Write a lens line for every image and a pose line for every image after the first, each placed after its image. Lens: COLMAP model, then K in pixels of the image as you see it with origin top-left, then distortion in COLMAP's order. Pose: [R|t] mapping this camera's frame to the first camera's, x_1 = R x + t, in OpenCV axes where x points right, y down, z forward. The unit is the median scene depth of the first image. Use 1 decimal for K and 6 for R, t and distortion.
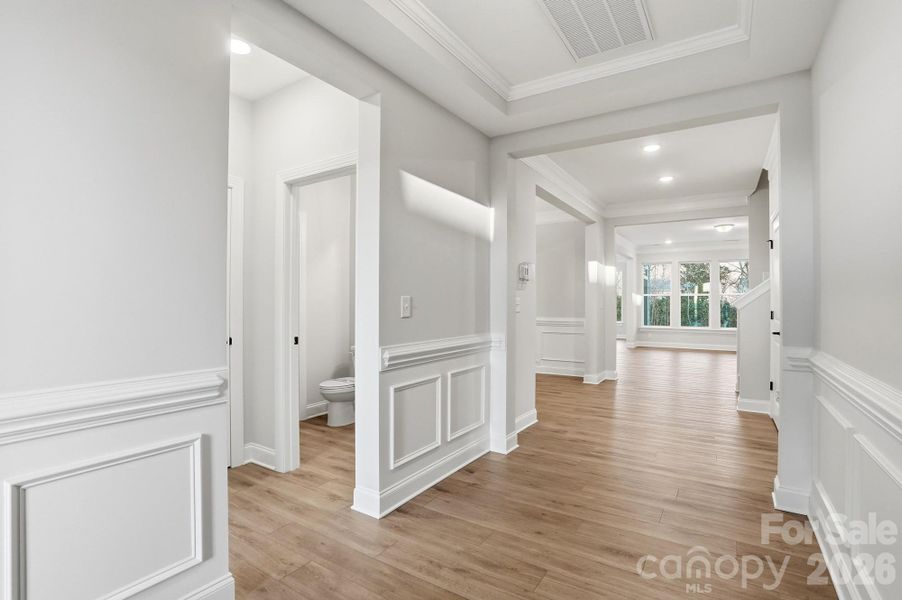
lens RADIAL K [[432.0, 0, 451.0], [0, 432.0, 300.0], [0, 0, 1]] dist [-0.064922, 0.025791]
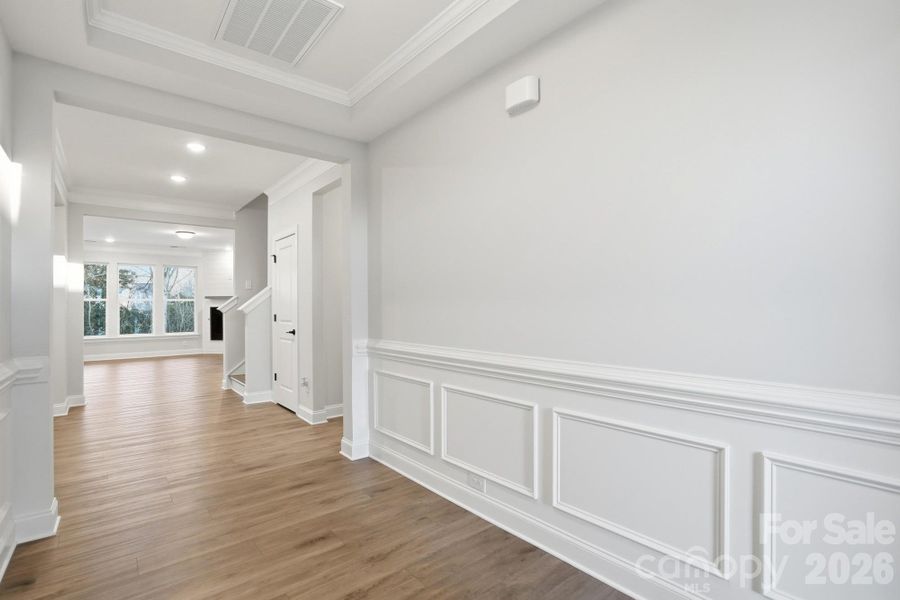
lens RADIAL K [[423.4, 0, 455.1], [0, 423.4, 303.9], [0, 0, 1]] dist [-0.052410, 0.018103]
pose [[0.290635, 0.001458, 0.956833, -0.306231], [0.002316, 0.999995, -0.002228, -0.001198], [-0.956831, 0.002863, 0.290630, 0.208383]]
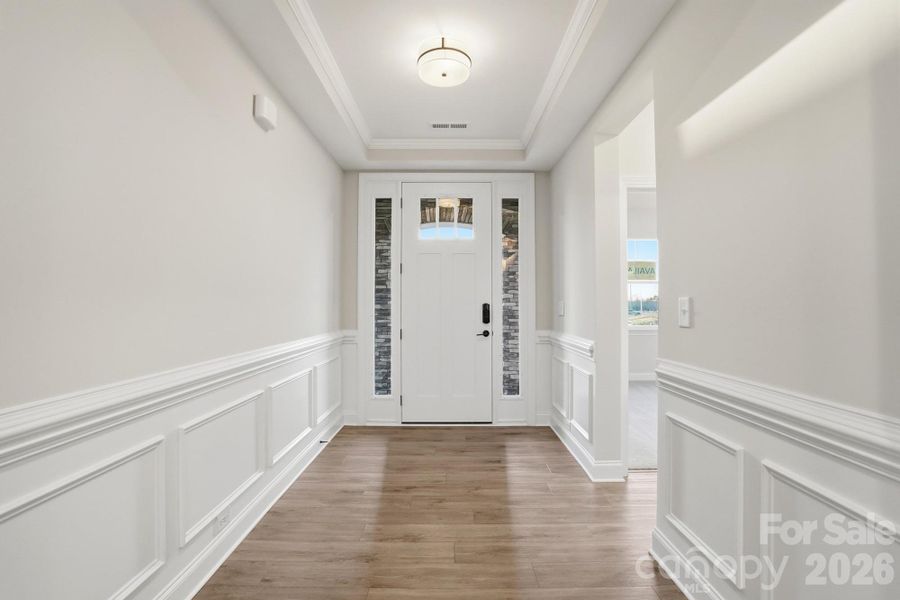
lens RADIAL K [[423.4, 0, 455.1], [0, 423.4, 303.9], [0, 0, 1]] dist [-0.052410, 0.018103]
pose [[-0.836364, -0.000744, -0.548174, 0.445652], [0.000862, 0.999996, -0.002673, 0.003075], [0.548174, -0.002708, -0.836360, 1.049139]]
